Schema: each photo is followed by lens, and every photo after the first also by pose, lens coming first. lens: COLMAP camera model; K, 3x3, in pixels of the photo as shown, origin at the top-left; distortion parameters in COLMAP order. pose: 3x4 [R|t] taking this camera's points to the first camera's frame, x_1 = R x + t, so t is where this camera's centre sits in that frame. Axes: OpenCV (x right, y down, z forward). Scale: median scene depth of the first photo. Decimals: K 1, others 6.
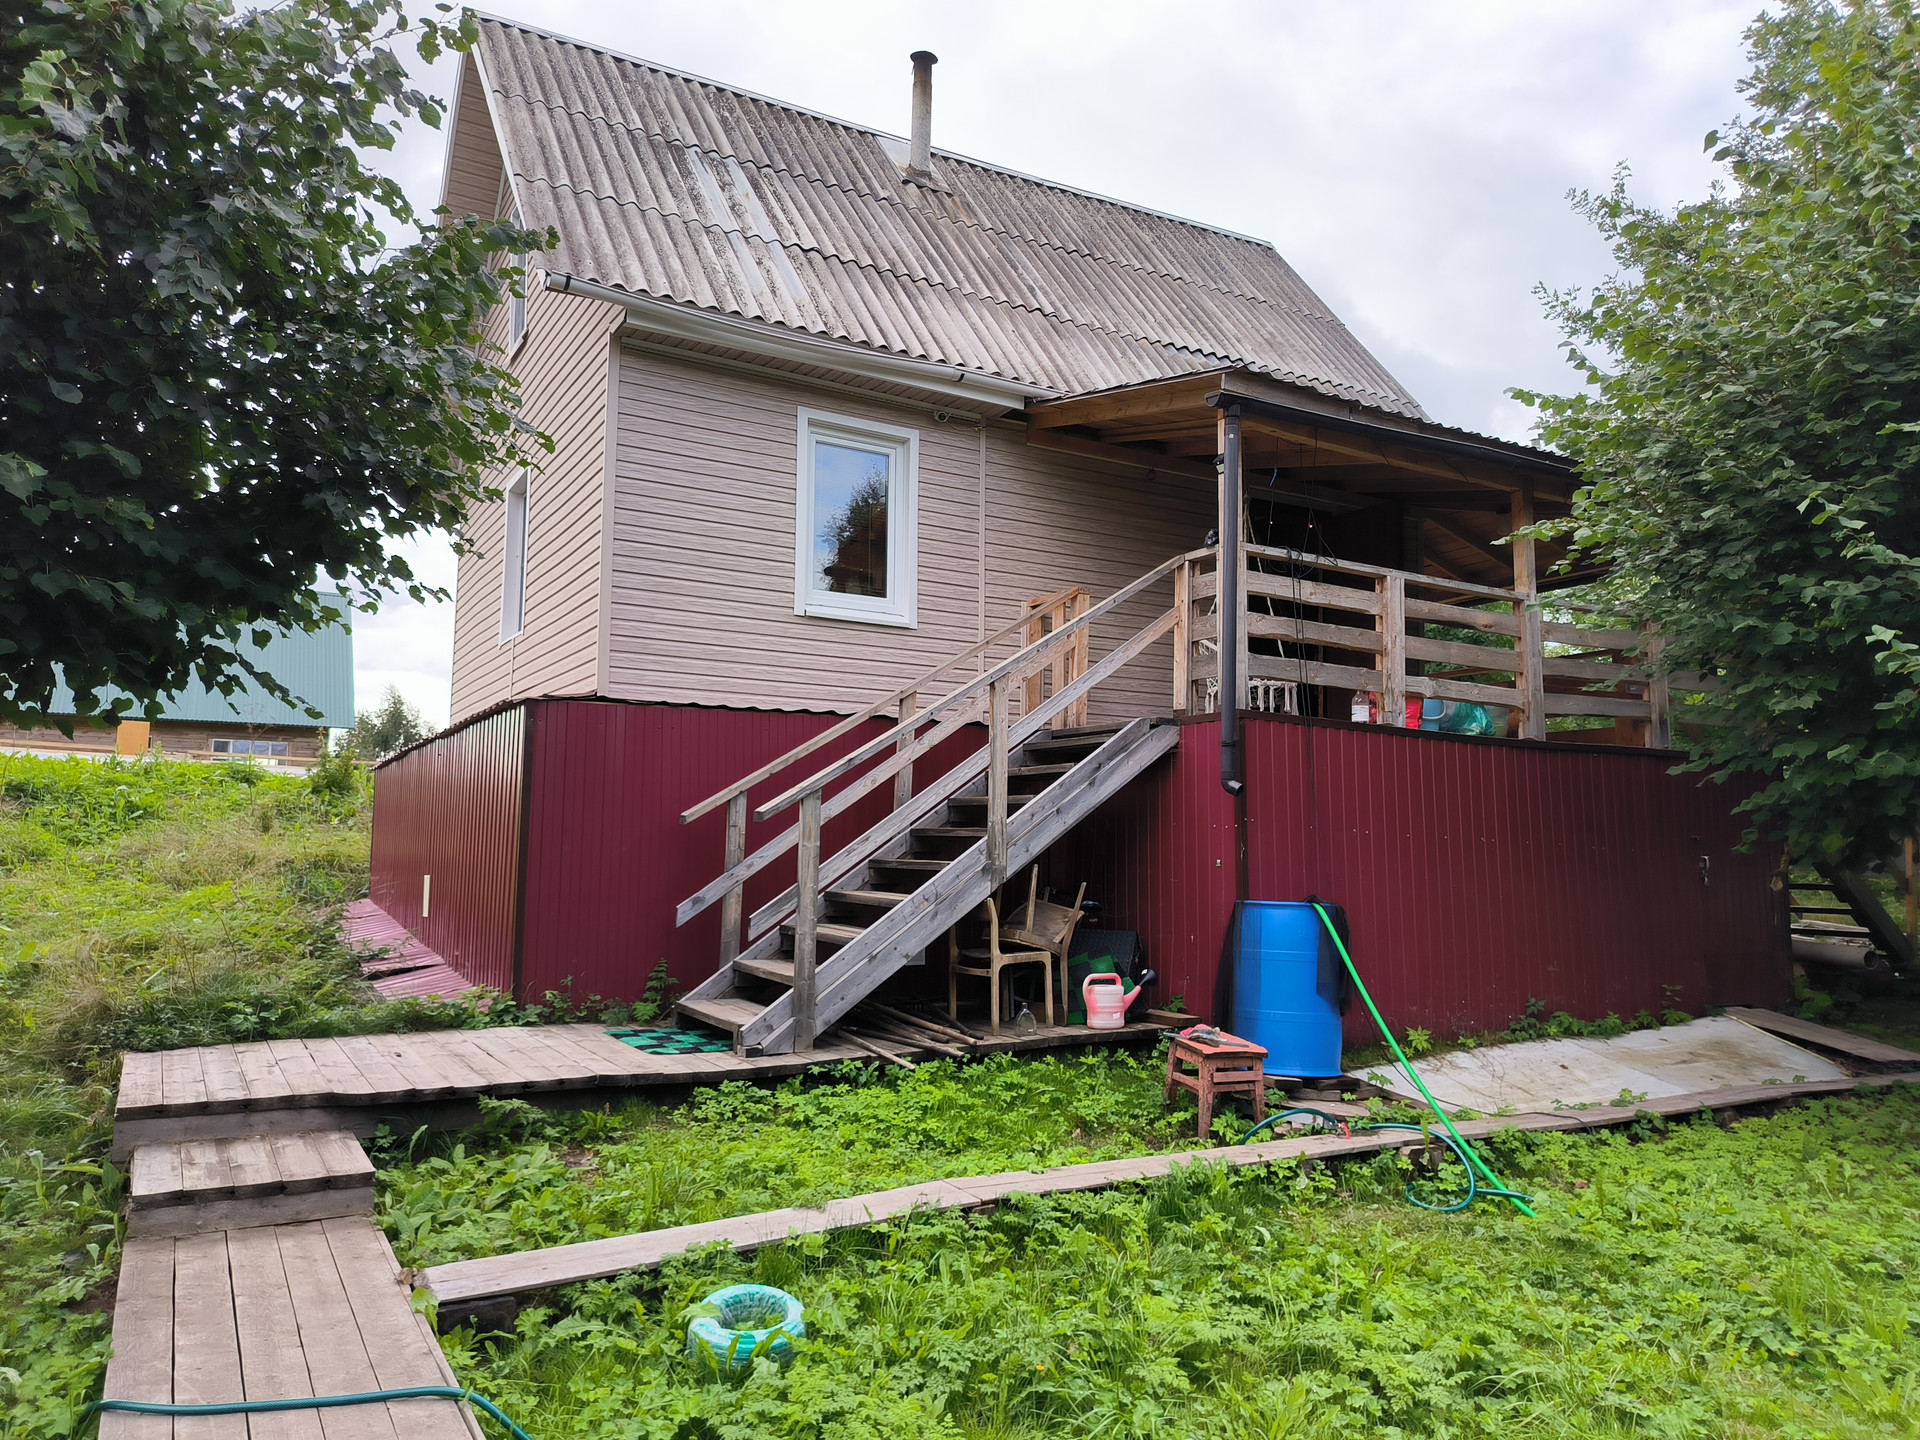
lens RADIAL K [[1342.9, 0, 957.4], [0, 1342.9, 710.7], [0, 0, 1]] dist [0.059169, -0.051879]
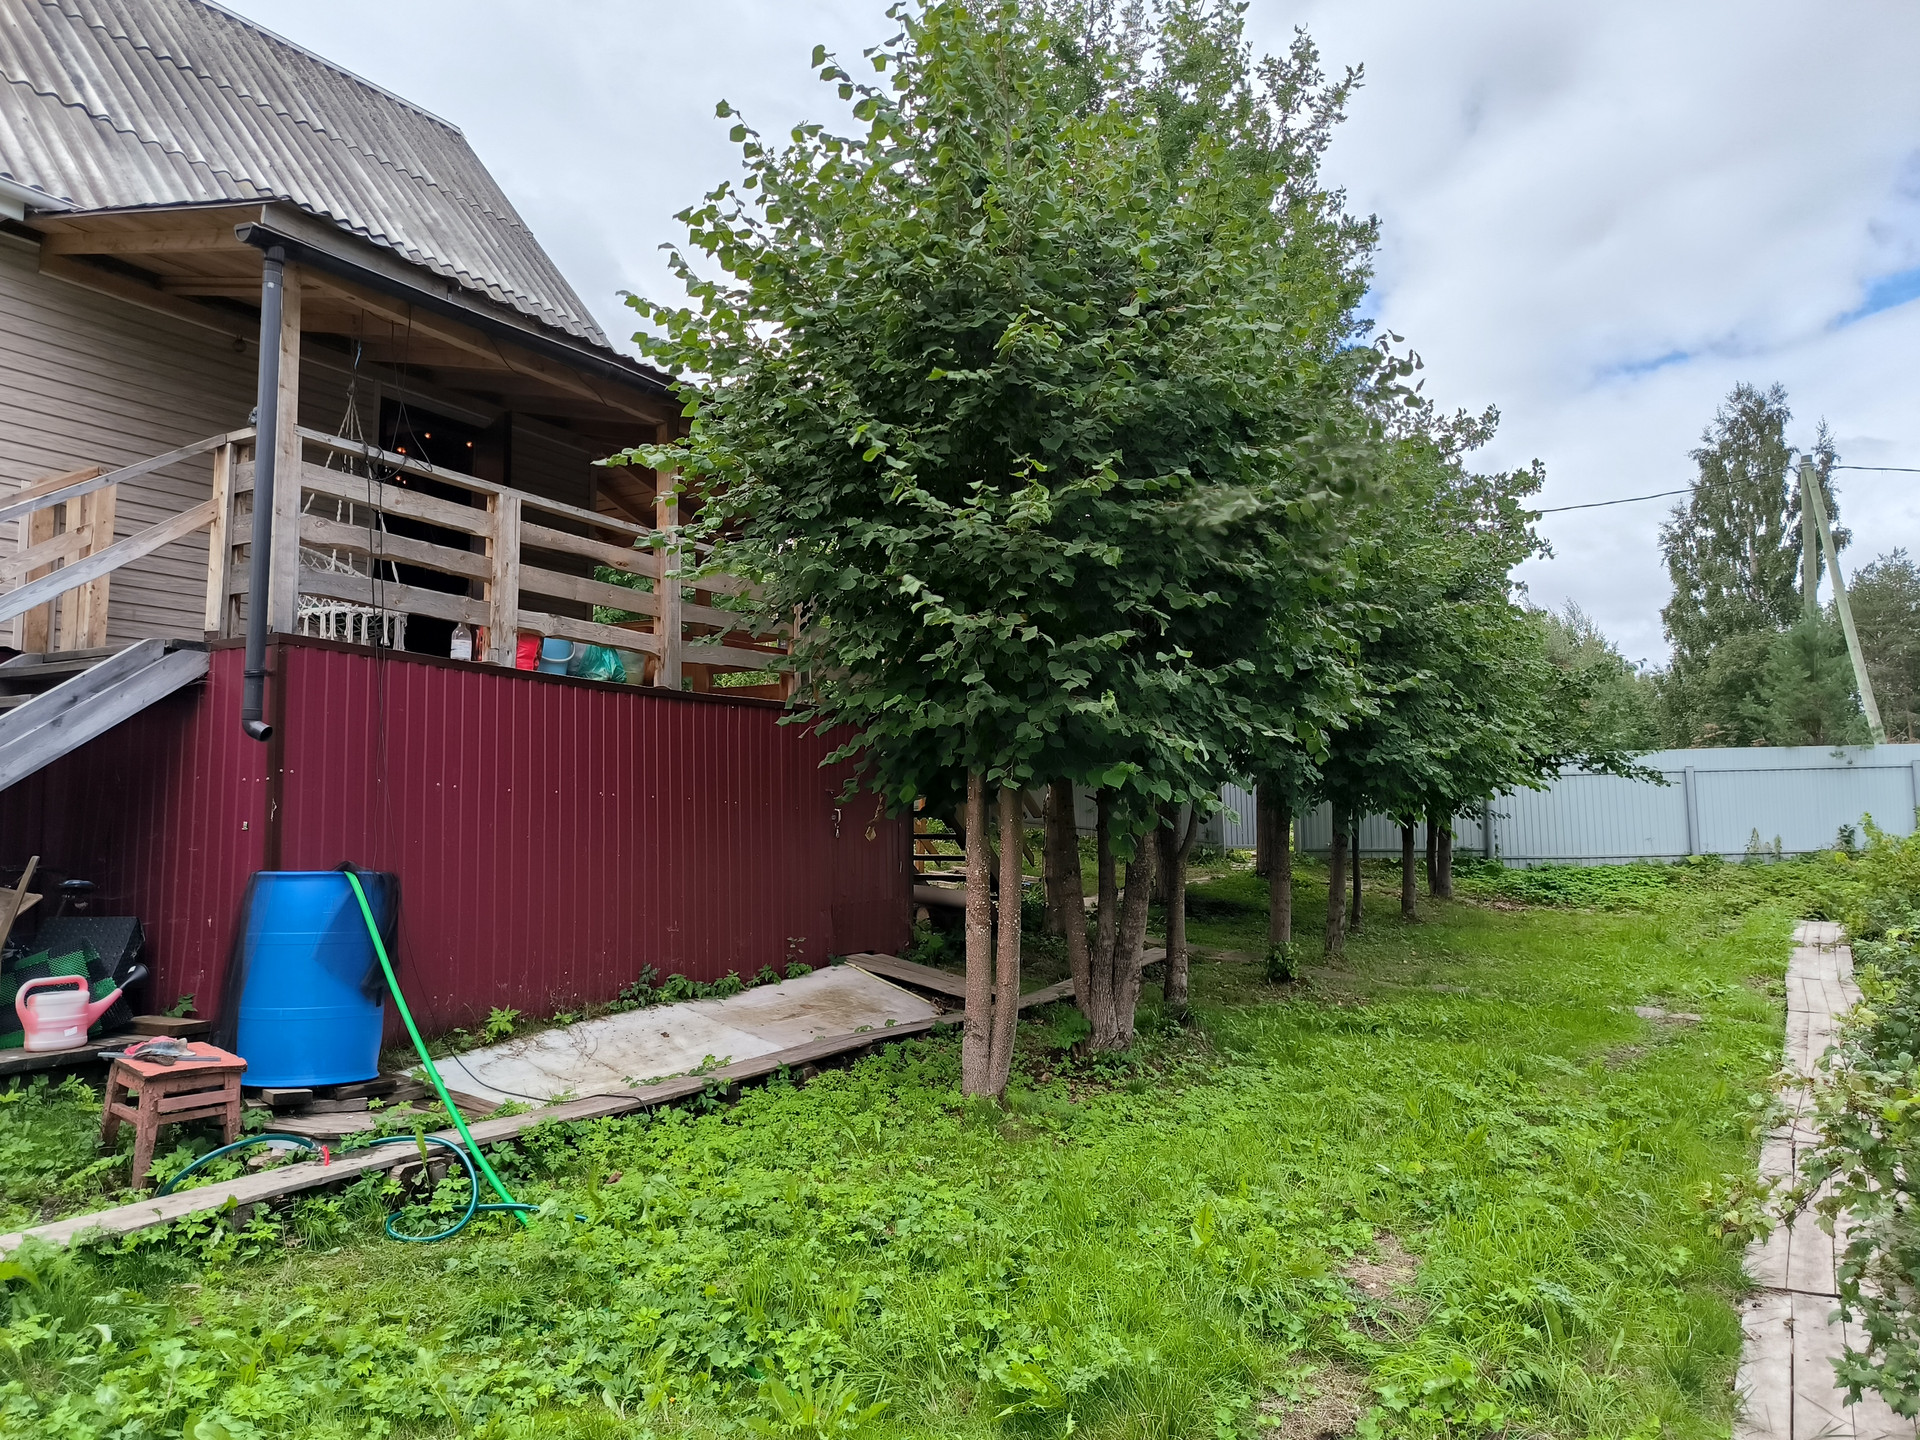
lens RADIAL K [[1342.9, 0, 947.1], [0, 1342.9, 702.4], [0, 0, 1]] dist [0.059169, -0.051879]
pose [[0.871854, 0.031635, 0.488743, 0.161761], [-0.042088, 0.999060, 0.010413, 0.015192], [-0.487954, -0.029649, 0.872366, 0.101711]]
